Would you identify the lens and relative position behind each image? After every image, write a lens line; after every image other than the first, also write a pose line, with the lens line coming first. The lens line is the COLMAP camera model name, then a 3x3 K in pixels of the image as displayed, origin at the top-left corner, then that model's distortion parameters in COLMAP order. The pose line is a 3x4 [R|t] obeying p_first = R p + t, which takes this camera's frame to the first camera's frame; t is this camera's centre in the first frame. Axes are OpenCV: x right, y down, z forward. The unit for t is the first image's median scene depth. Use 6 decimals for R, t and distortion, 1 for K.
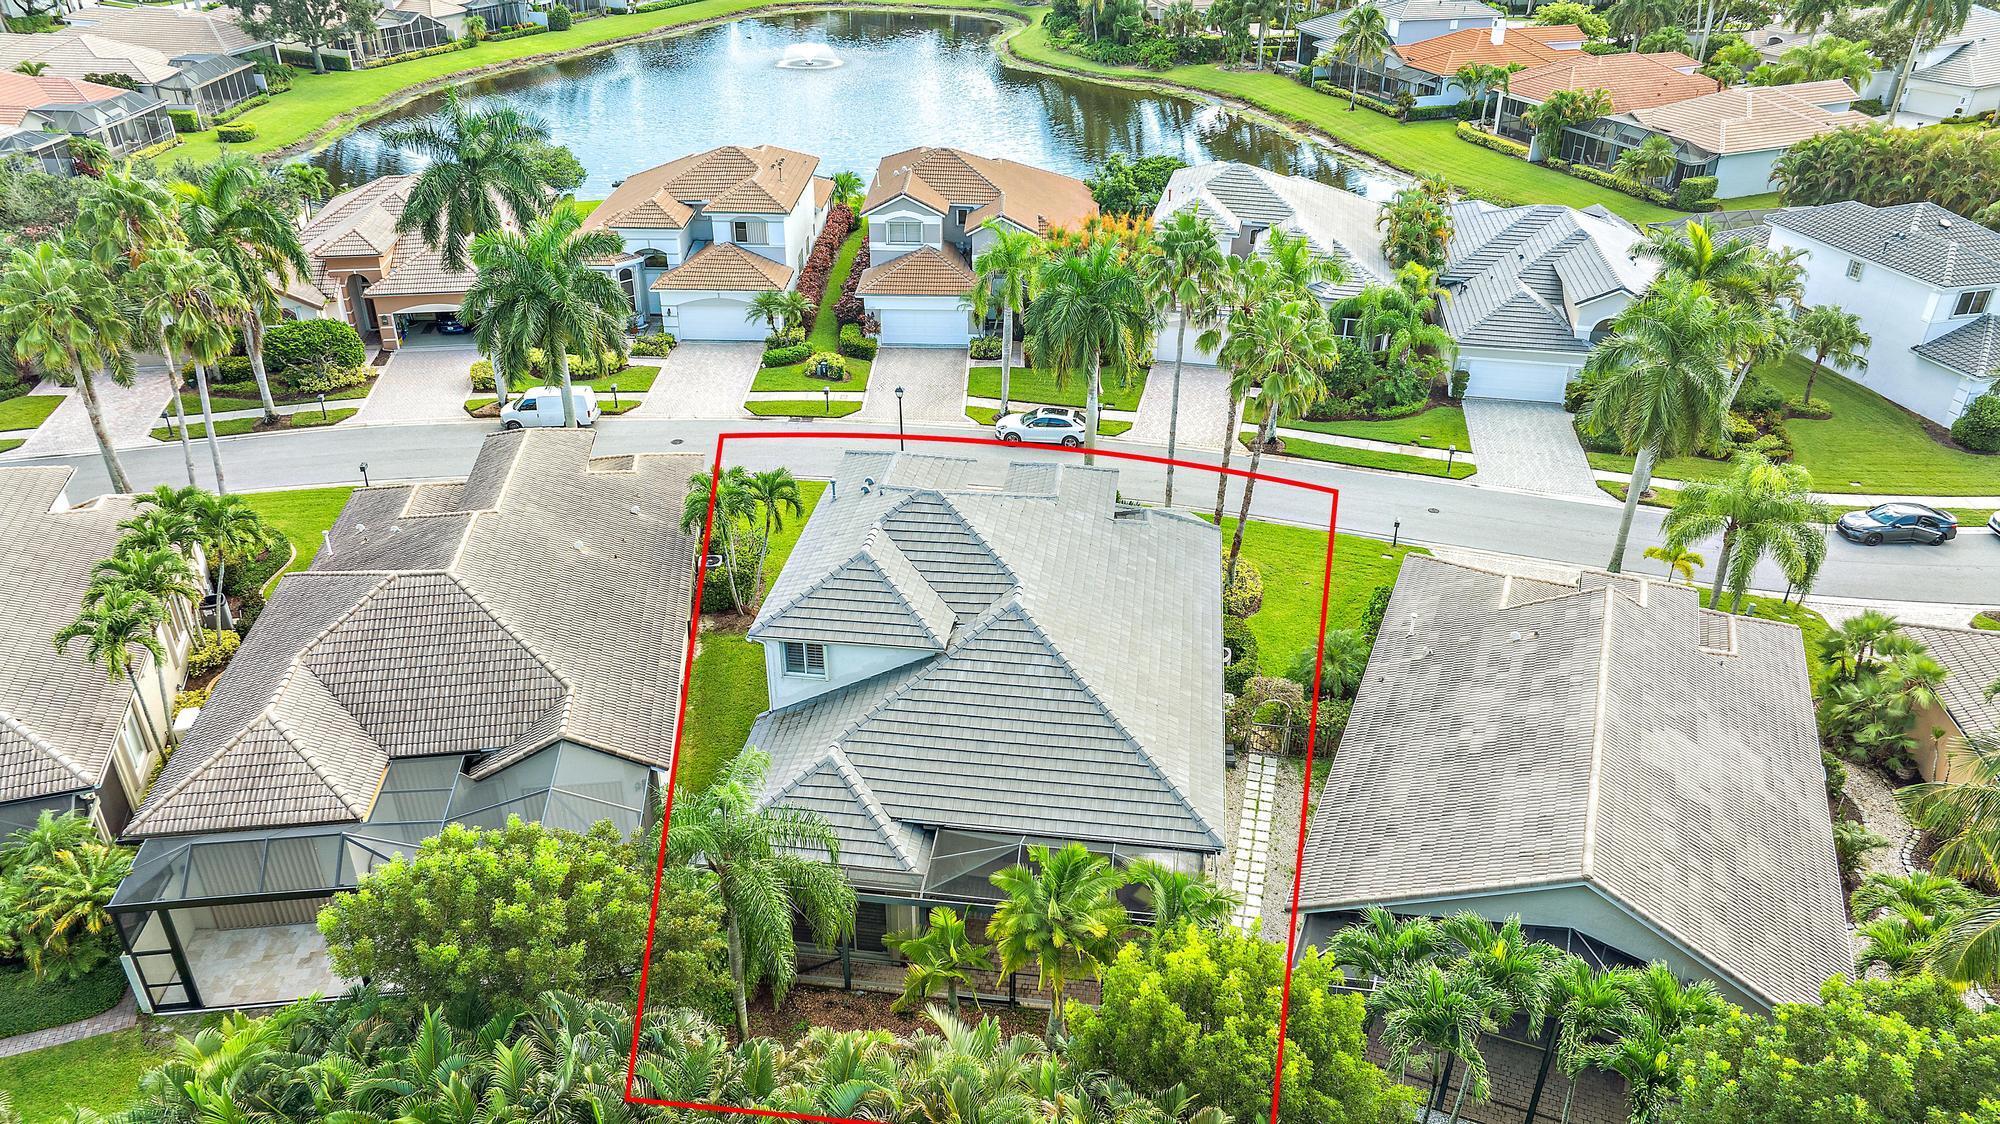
lens RADIAL K [[1380.2, 0, 1000.0], [0, 1380.2, 562.0], [0, 0, 1]] dist [-0.000983, 0.003878]
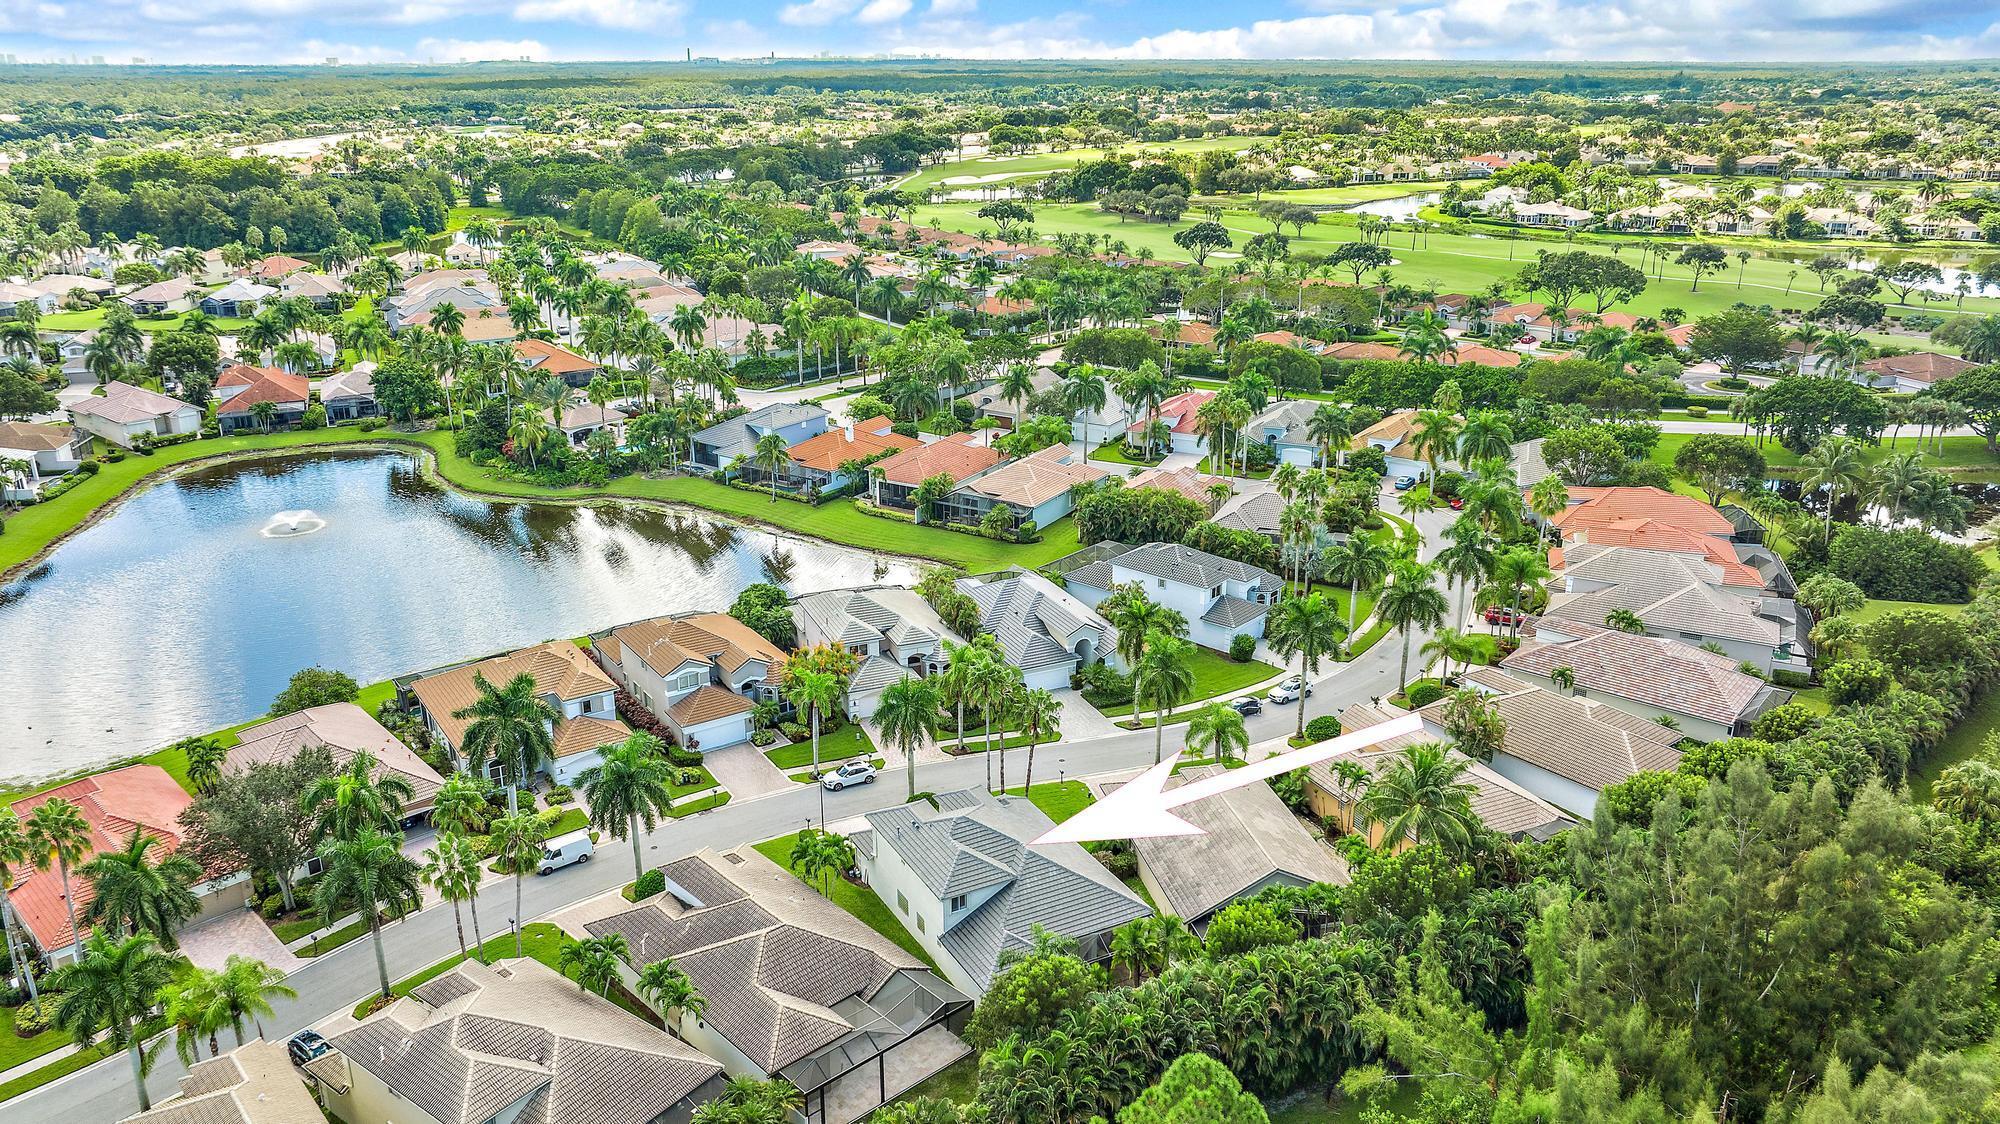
lens RADIAL K [[1380.2, 0, 1000.0], [0, 1380.2, 562.0], [0, 0, 1]] dist [-0.000983, 0.003878]
pose [[0.821563, -0.197597, 0.534781, -0.404771], [0.292877, 0.951060, -0.098526, -0.074137], [-0.489140, 0.237570, 0.839227, -0.360412]]
